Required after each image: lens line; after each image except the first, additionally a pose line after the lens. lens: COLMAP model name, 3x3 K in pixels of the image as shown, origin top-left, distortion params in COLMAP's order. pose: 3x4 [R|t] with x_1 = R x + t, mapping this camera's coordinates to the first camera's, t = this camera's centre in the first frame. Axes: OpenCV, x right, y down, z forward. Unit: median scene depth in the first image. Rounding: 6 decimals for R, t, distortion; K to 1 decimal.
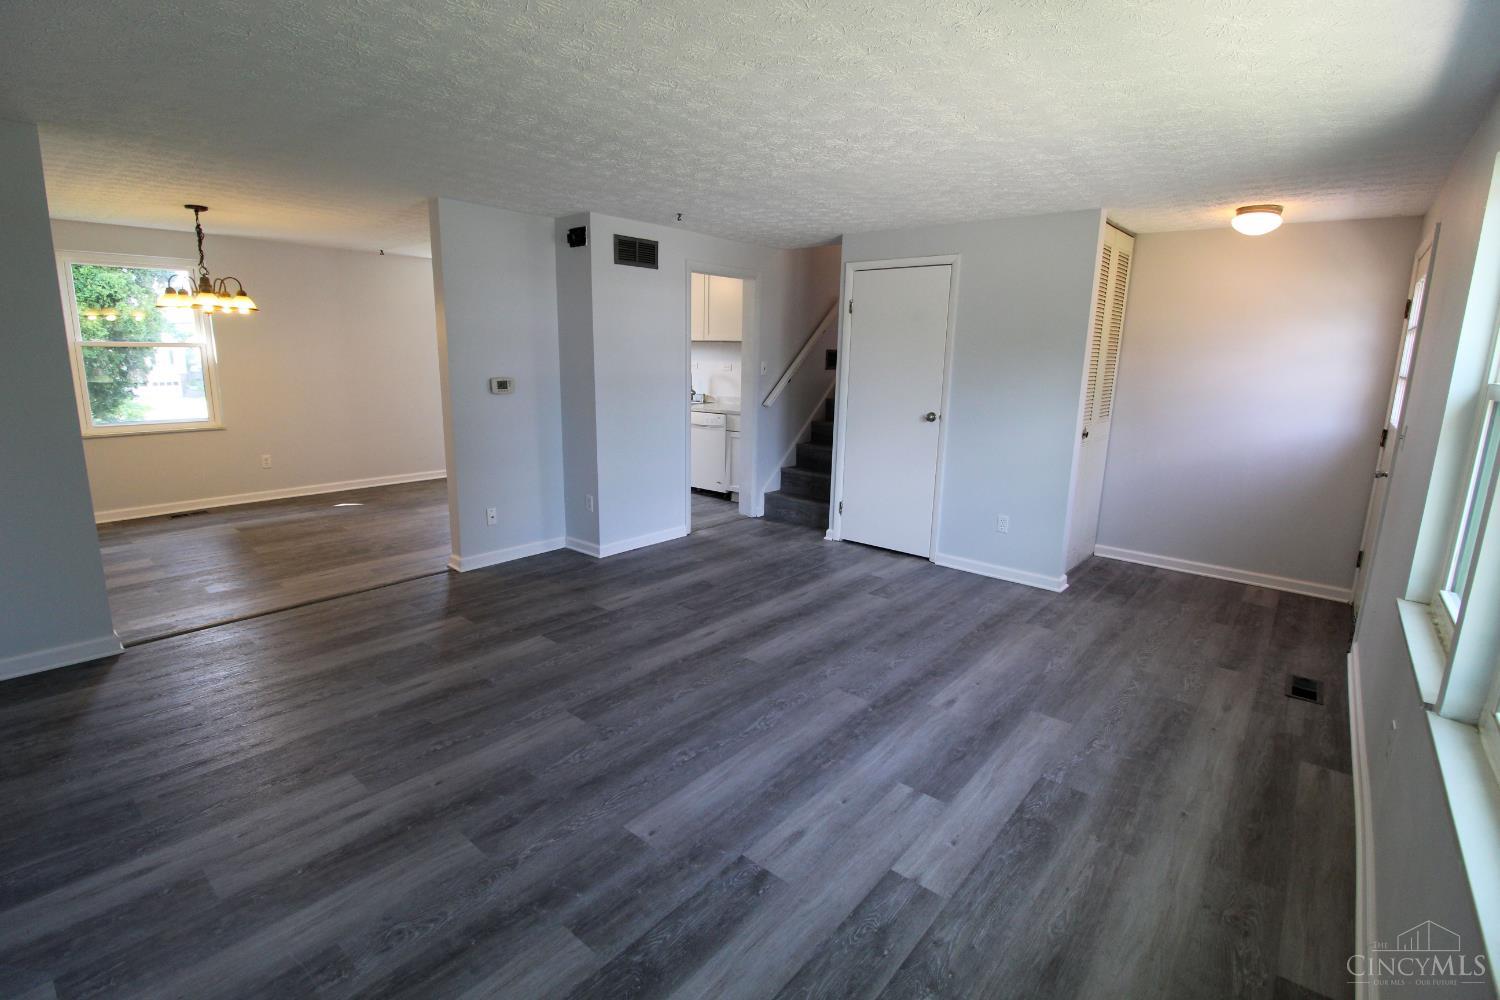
lens RADIAL K [[691.4, 0, 755.4], [0, 691.4, 495.2], [0, 0, 1]] dist [-0.004256, -0.011292]
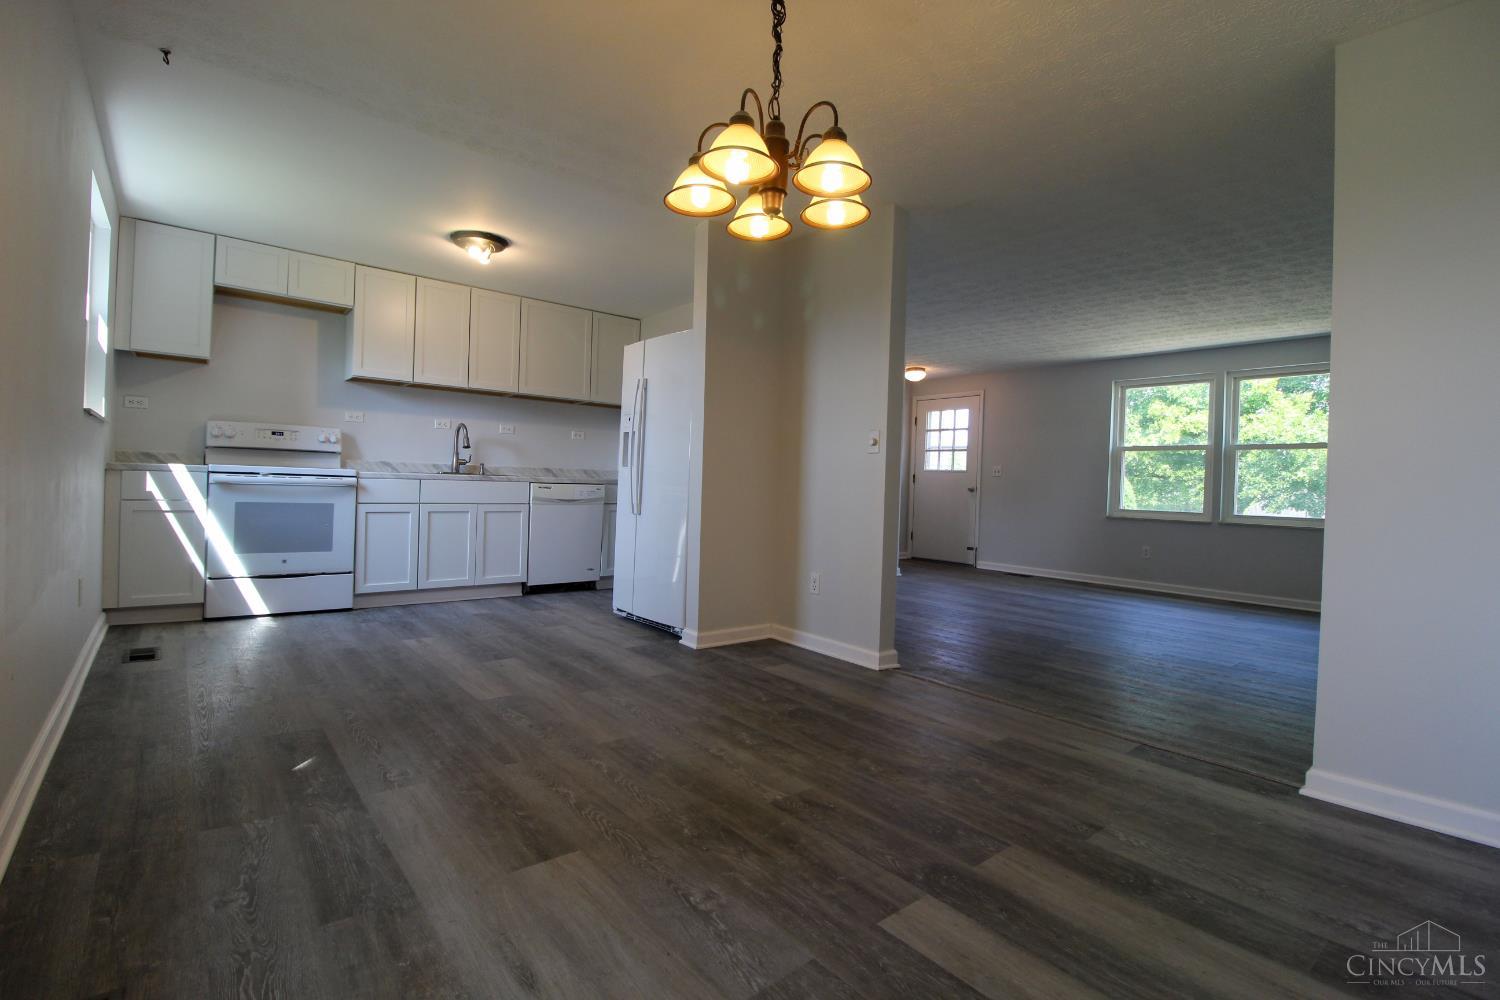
lens RADIAL K [[691.4, 0, 748.6], [0, 691.4, 492.7], [0, 0, 1]] dist [-0.004256, -0.011292]
pose [[0.188961, -0.030567, 0.981509, -1.453958], [0.169707, 0.985493, -0.001981, -0.131755], [-0.967209, 0.166943, 0.191407, 1.171617]]
